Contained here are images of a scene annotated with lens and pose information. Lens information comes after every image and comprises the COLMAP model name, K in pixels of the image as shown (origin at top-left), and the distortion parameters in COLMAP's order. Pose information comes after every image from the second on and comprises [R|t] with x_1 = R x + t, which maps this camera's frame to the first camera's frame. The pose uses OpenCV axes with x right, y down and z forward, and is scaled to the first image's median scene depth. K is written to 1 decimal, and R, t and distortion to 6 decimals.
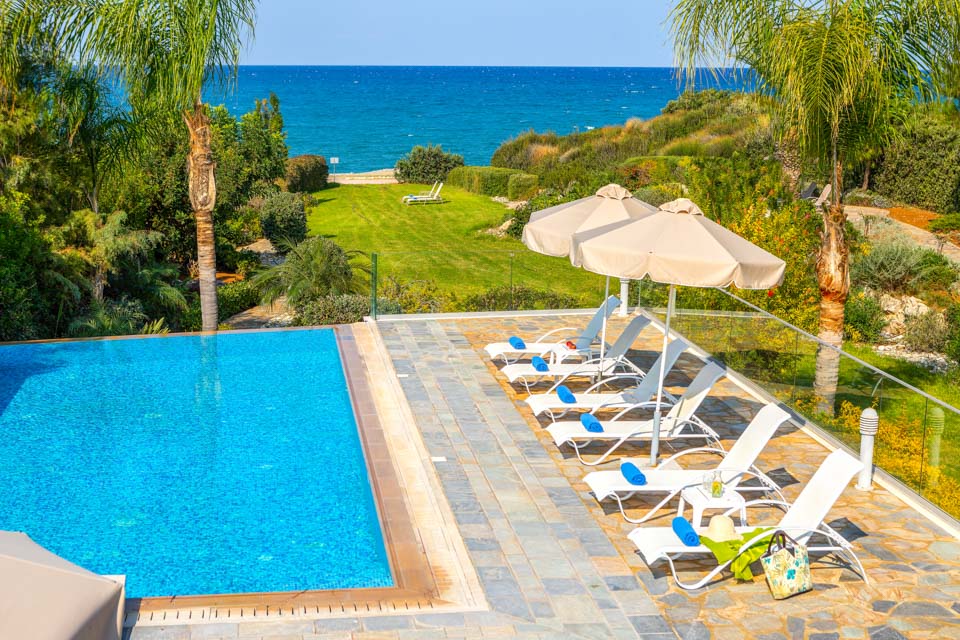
lens RADIAL K [[1462.3, 0, 480.0], [0, 1462.3, 320.0], [0, 0, 1]] dist [-0.024447, -0.185668]
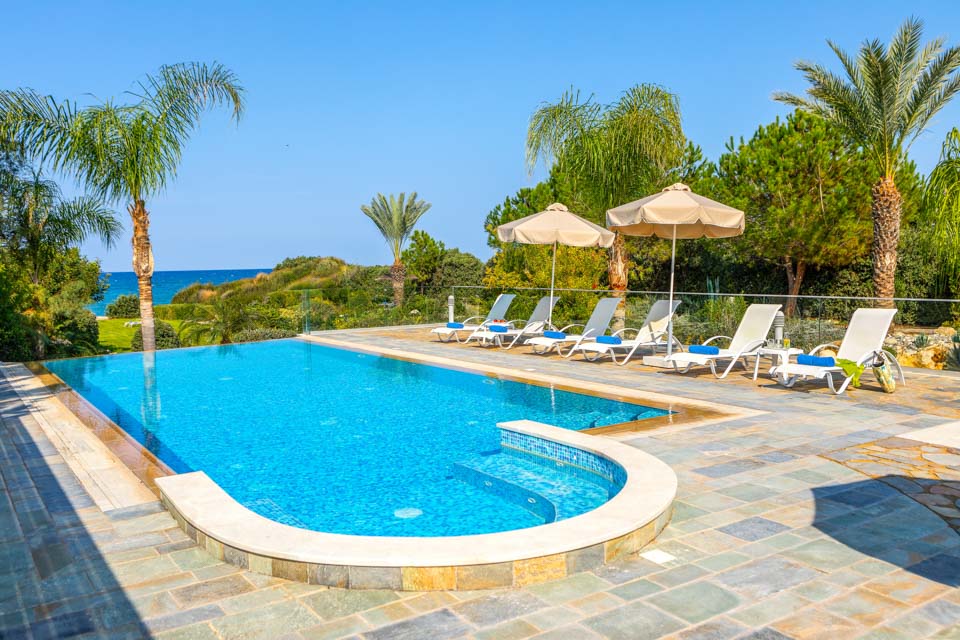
lens RADIAL K [[809.8, 0, 480.0], [0, 809.8, 320.0], [0, 0, 1]] dist [-0.002458, 0.000063]
pose [[0.898323, -0.054158, 0.435984, -0.317844], [0.100626, 0.991356, -0.084187, 0.083216], [-0.427656, 0.119498, 0.896008, 0.233578]]
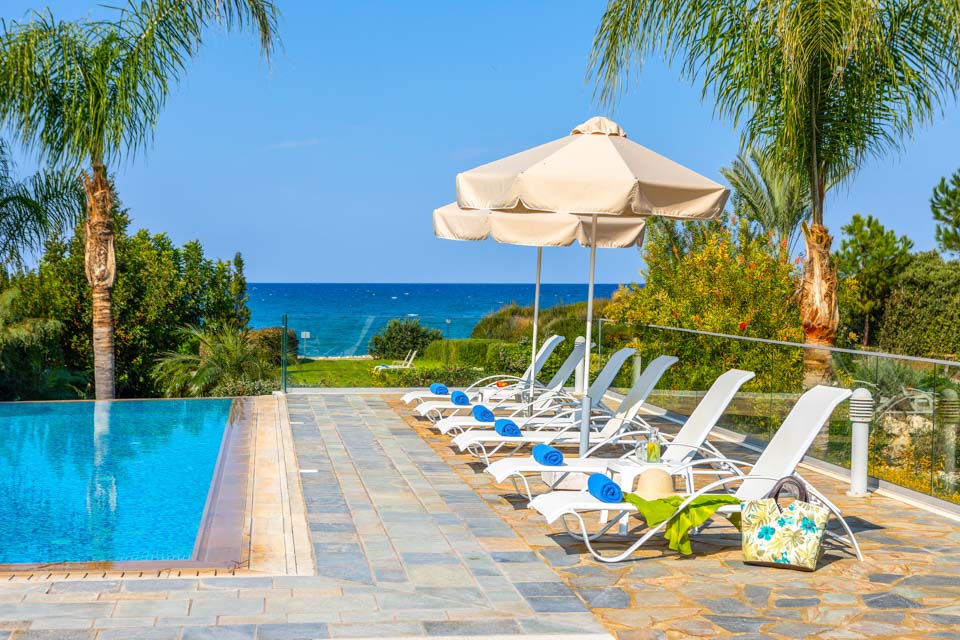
lens RADIAL K [[1498.3, 0, 480.0], [0, 1498.3, 320.0], [0, 0, 1]] dist [-0.039940, -0.108442]
pose [[0.999994, -0.002792, 0.002183, 0.046779], [0.003084, 0.989025, -0.147719, 0.102305], [-0.001747, 0.147725, 0.989027, 0.156641]]
